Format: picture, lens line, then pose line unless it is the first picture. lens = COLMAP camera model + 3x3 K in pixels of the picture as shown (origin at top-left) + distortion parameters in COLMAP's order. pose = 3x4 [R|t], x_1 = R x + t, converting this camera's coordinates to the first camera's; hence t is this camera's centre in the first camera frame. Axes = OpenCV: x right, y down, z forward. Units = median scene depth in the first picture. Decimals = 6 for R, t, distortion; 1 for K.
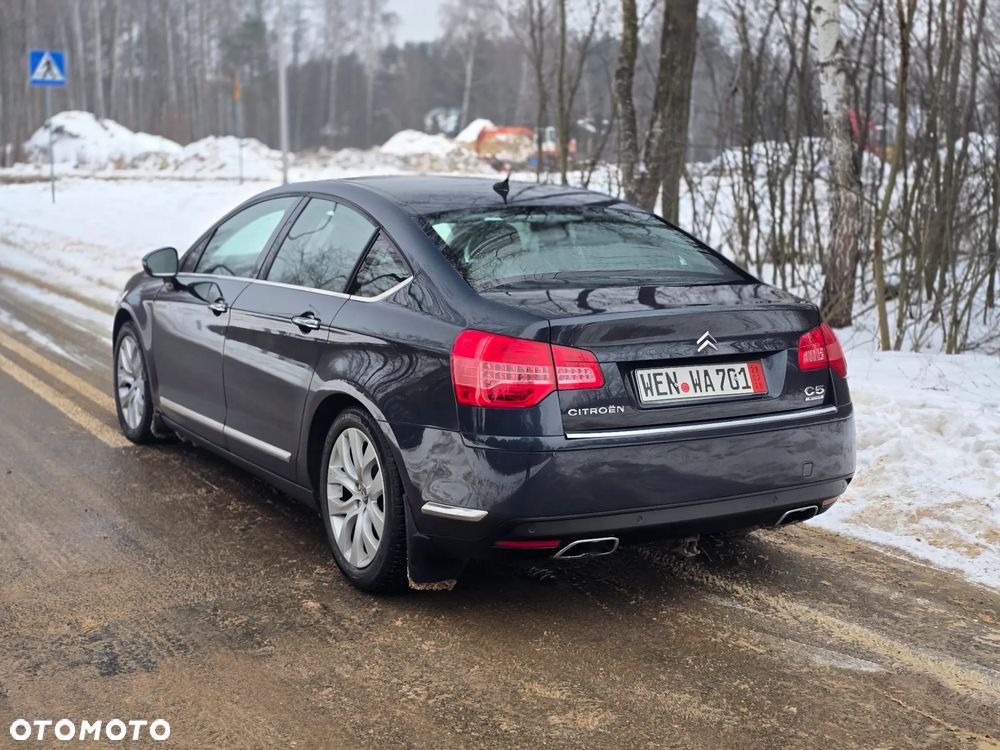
lens RADIAL K [[1334.7, 0, 500.0], [0, 1334.7, 375.0], [0, 0, 1]] dist [0.175672, -0.010152]
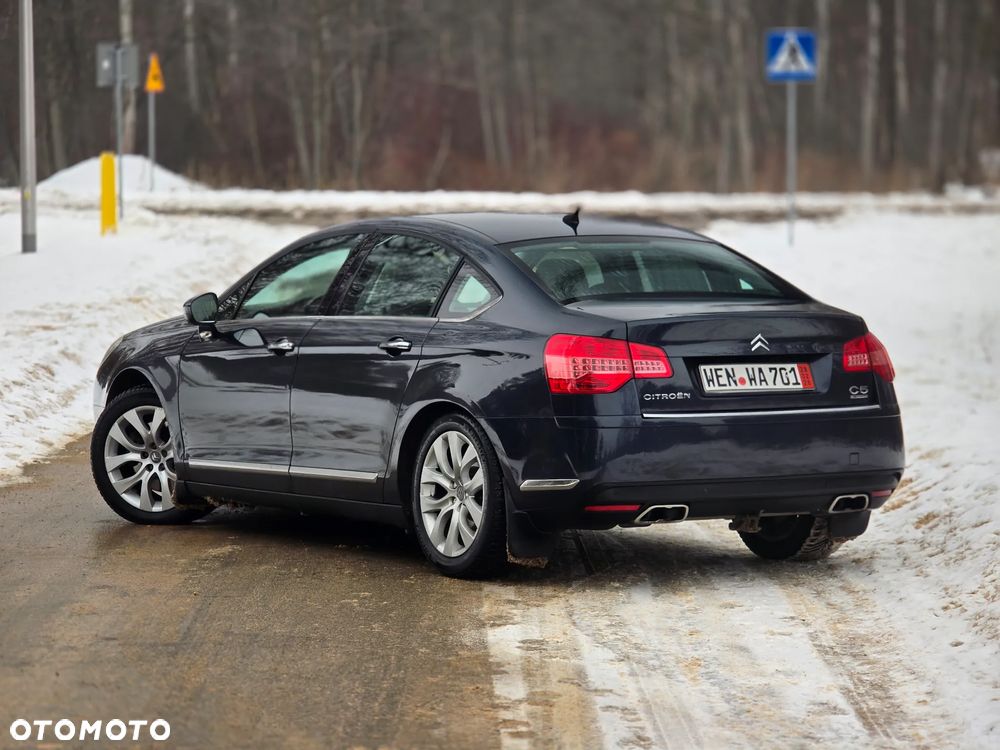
lens RADIAL K [[3375.3, 0, 500.0], [0, 3375.3, 375.0], [0, 0, 1]] dist [0.397133, -1.944152]
pose [[0.999667, -0.016556, 0.019810, -0.133087], [0.018550, 0.994284, -0.105148, 0.311656], [-0.017956, 0.105481, 0.994259, -1.948344]]
